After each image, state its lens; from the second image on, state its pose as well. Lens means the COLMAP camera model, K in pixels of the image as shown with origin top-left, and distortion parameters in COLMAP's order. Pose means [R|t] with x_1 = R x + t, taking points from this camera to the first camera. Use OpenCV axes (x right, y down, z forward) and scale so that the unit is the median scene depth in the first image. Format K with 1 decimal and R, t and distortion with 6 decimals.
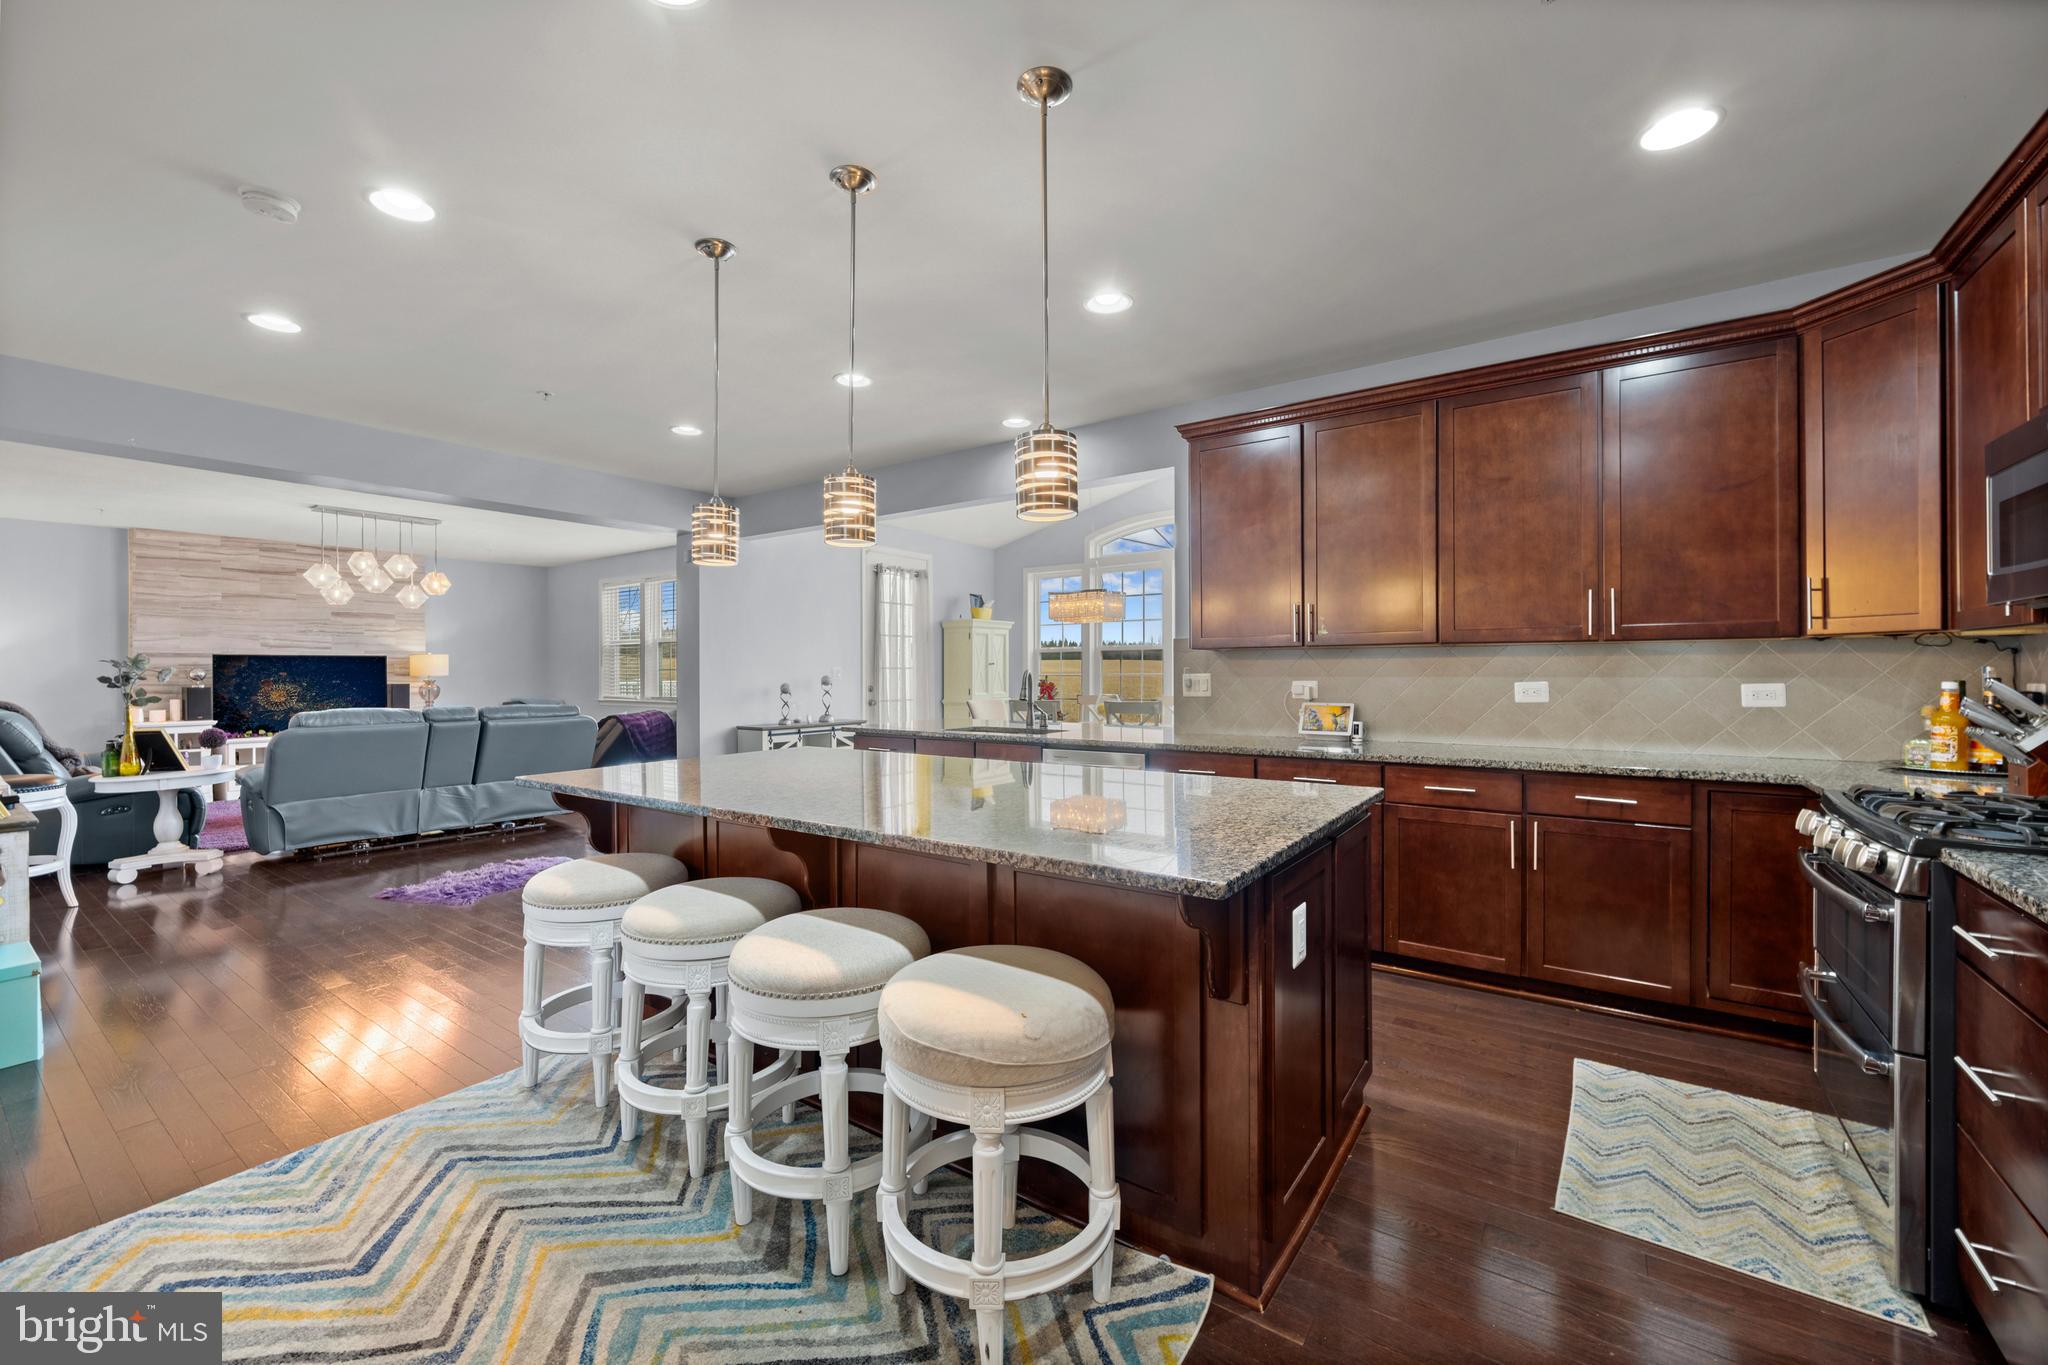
lens RADIAL K [[828.5, 0, 1023.4], [0, 828.5, 666.8], [0, 0, 1]] dist [-0.001808, 0.000053]
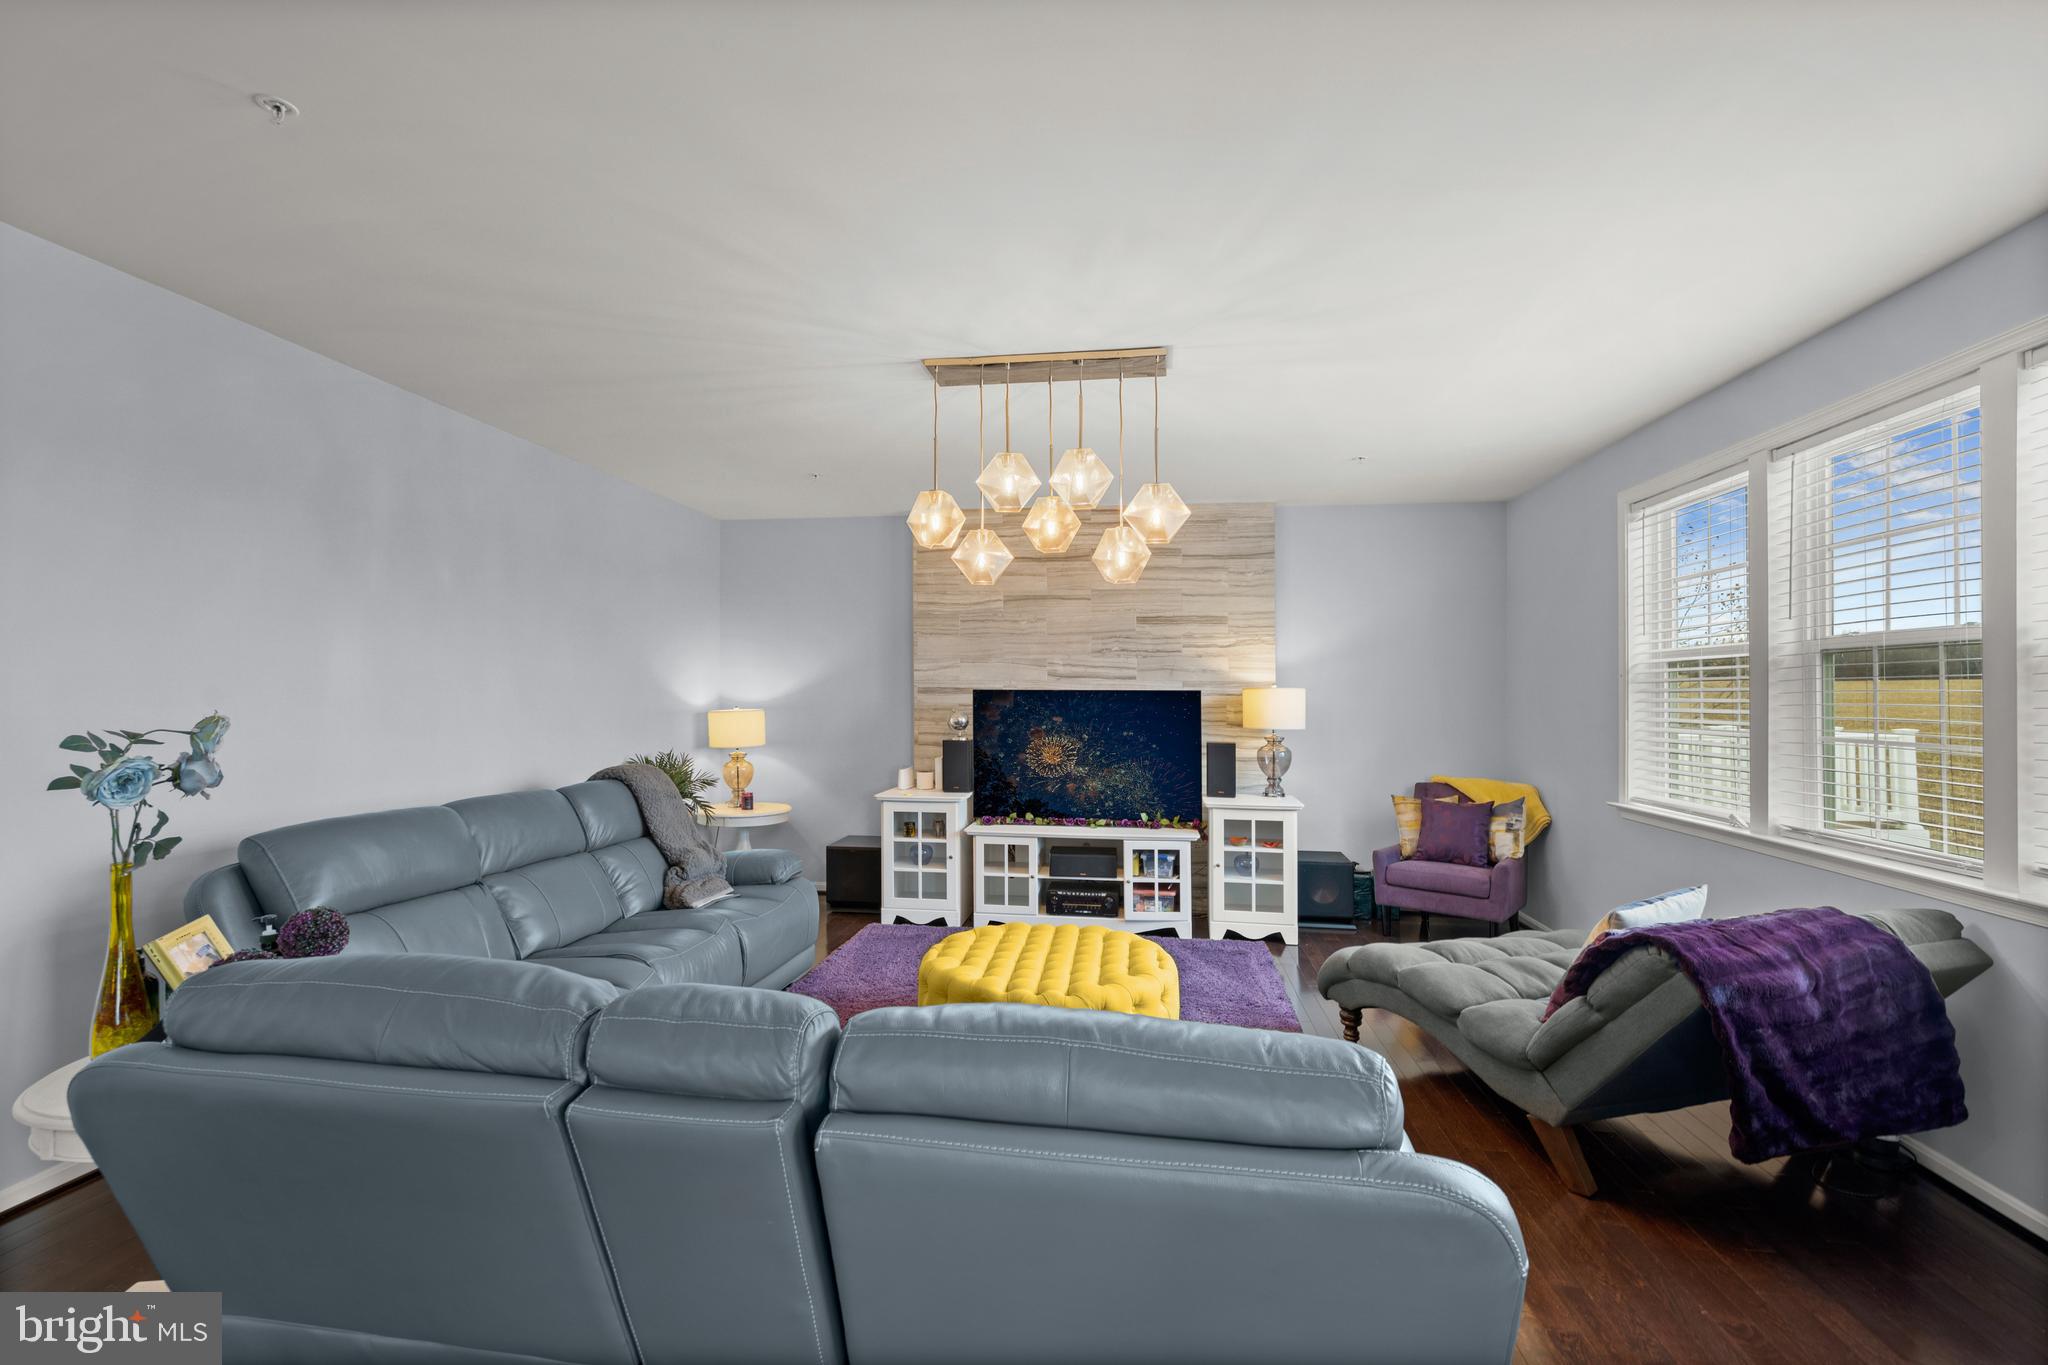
lens RADIAL K [[896.8, 0, 1024.0], [0, 896.8, 682.5], [0, 0, 1]] dist [0.000312, 0.000044]
pose [[0.470364, -0.004099, -0.882463, -0.344232], [-0.004423, 0.999966, -0.007002, -0.015939], [0.882461, 0.007196, 0.470330, 0.701455]]
